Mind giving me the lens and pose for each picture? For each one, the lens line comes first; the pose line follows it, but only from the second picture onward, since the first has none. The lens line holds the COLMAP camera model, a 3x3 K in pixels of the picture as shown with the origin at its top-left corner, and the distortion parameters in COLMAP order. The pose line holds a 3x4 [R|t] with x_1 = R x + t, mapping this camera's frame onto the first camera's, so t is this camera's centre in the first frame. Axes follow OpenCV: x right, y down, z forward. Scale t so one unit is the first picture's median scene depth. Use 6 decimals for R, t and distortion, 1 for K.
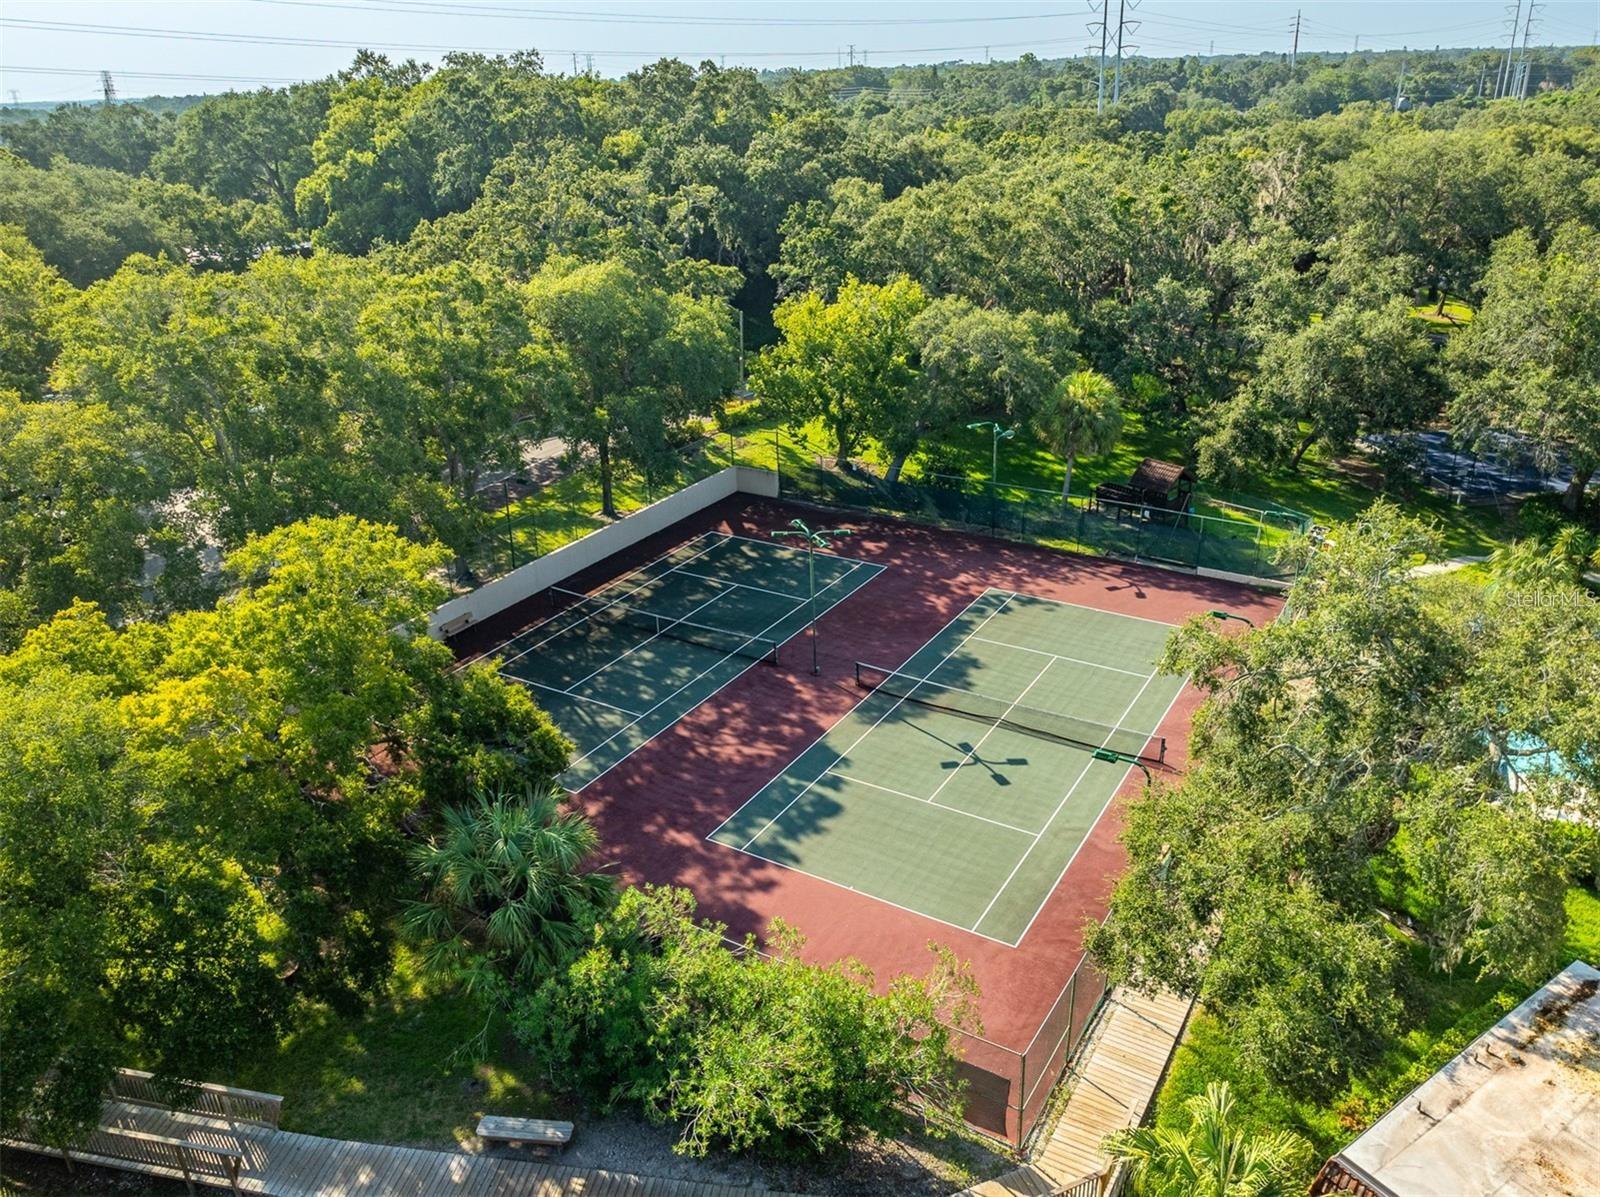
lens RADIAL K [[1188.3, 0, 822.1], [0, 1188.3, 595.7], [0, 0, 1]] dist [-0.030336, 0.007658]
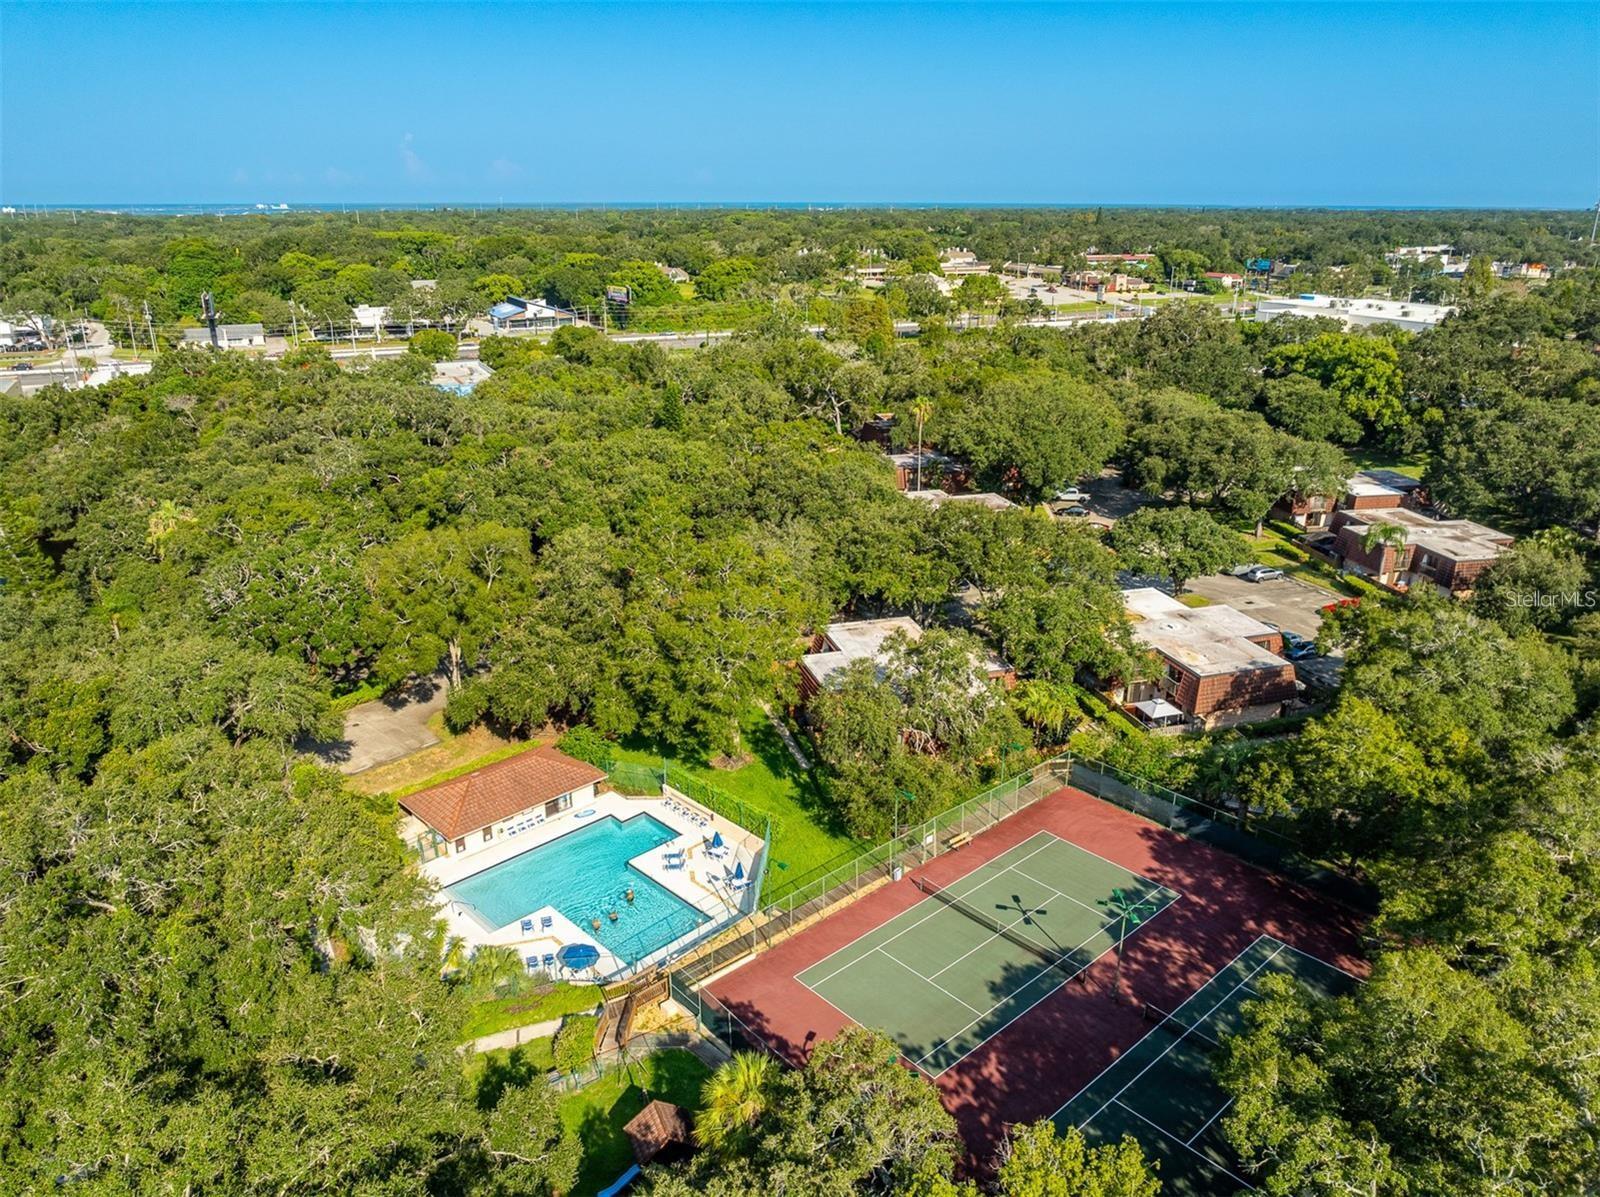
lens RADIAL K [[1142.8, 0, 800.0], [0, 1142.8, 598.5], [0, 0, 1]] dist [-0.045108, 0.033974]
pose [[-0.953924, -0.070647, 0.291614, -0.004828], [0.147452, 0.736058, 0.660664, -0.889929], [-0.261319, 0.673222, -0.691726, 1.286337]]
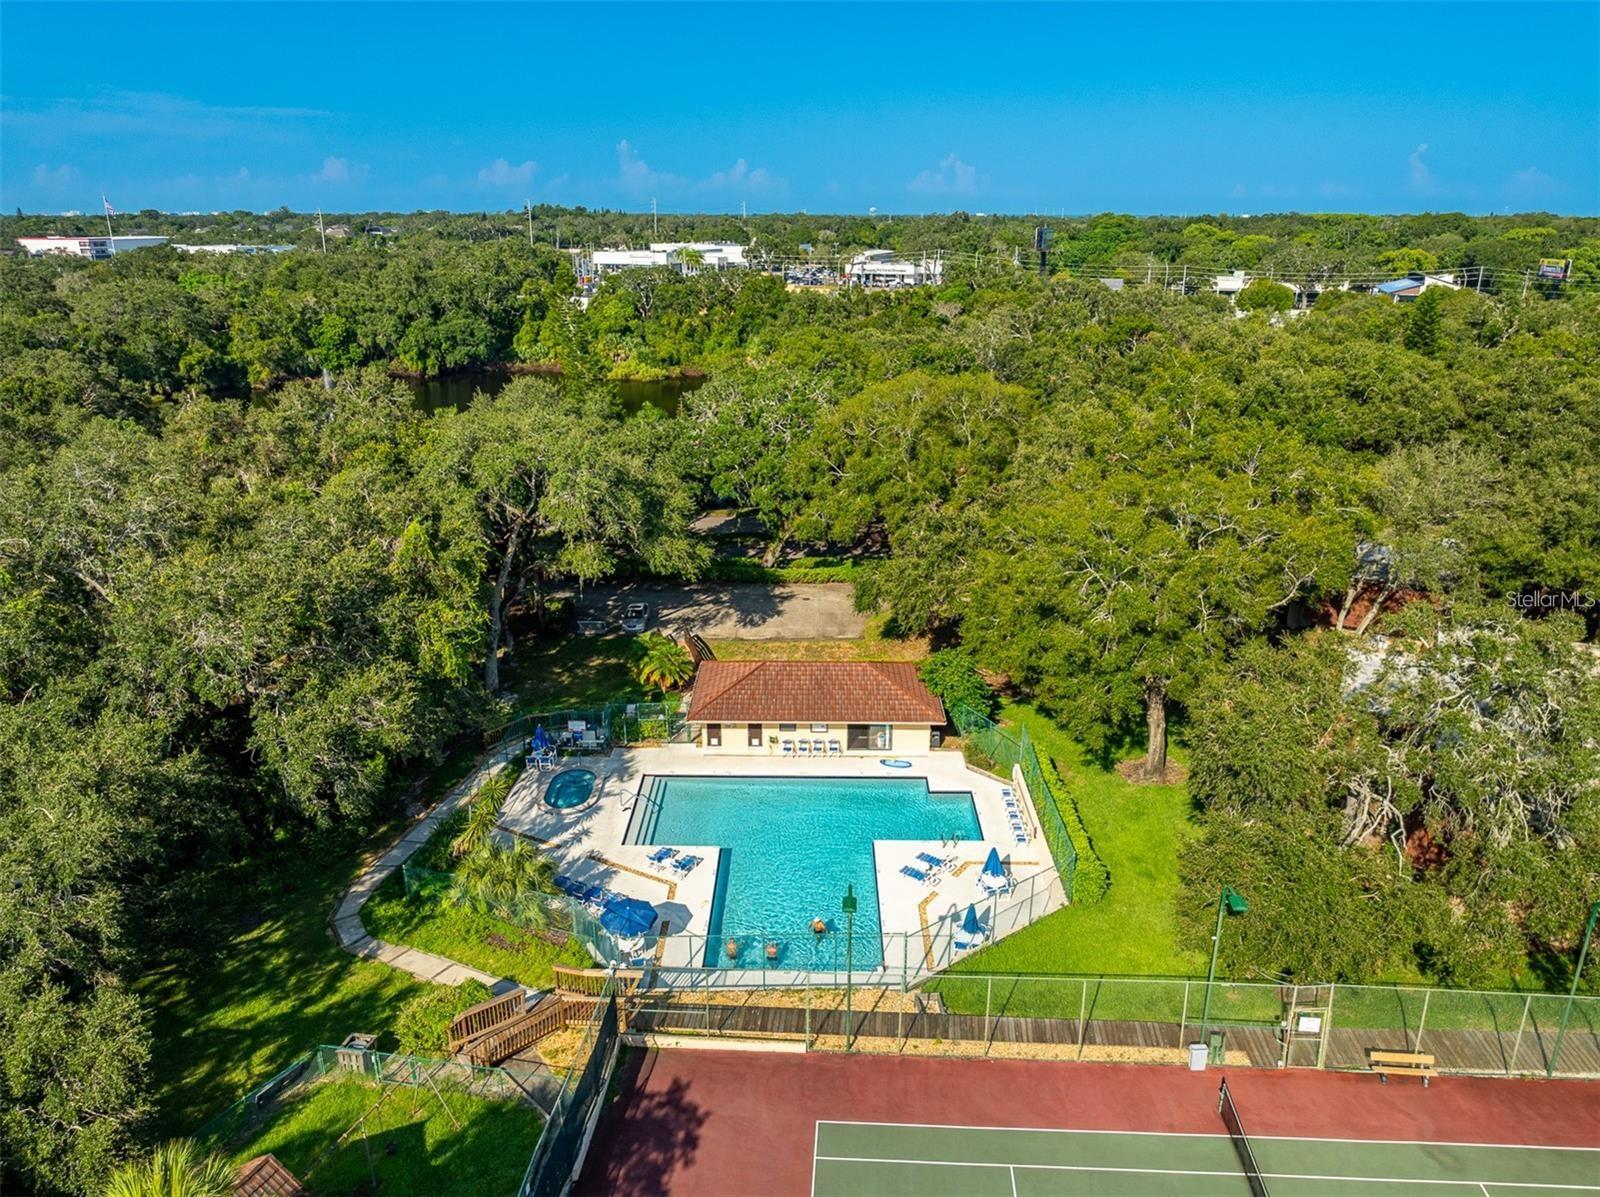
lens RADIAL K [[1129.4, 0, 791.0], [0, 1129.4, 603.0], [0, 0, 1]] dist [-0.027951, 0.011237]
pose [[-0.450549, -0.262162, 0.853391, -0.094213], [0.373359, 0.812969, 0.446860, -0.394619], [-0.810931, 0.519954, -0.268402, 0.838294]]
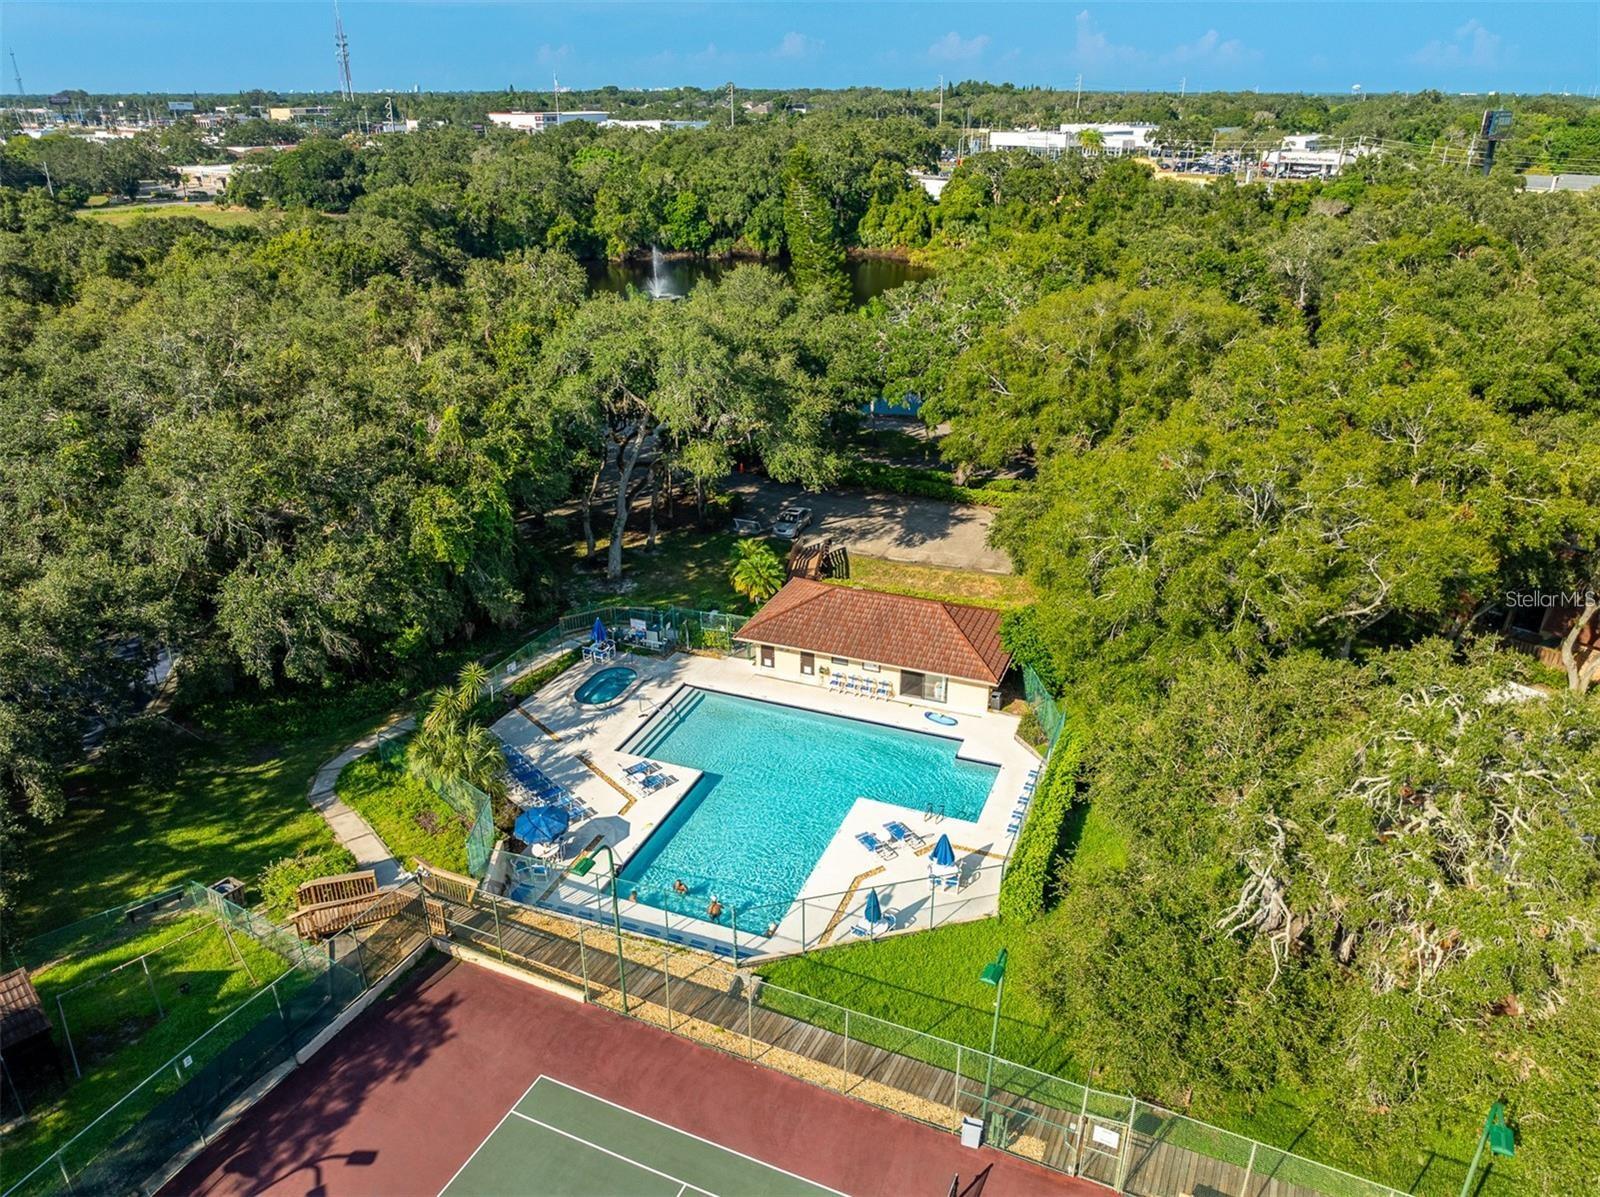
lens RADIAL K [[1129.4, 0, 791.0], [0, 1129.4, 603.0], [0, 0, 1]] dist [-0.027951, 0.011237]
pose [[-0.098534, -0.383761, 0.918160, -0.108644], [0.407549, 0.826164, 0.389046, -0.289062], [-0.907852, 0.412530, 0.074996, 0.594252]]
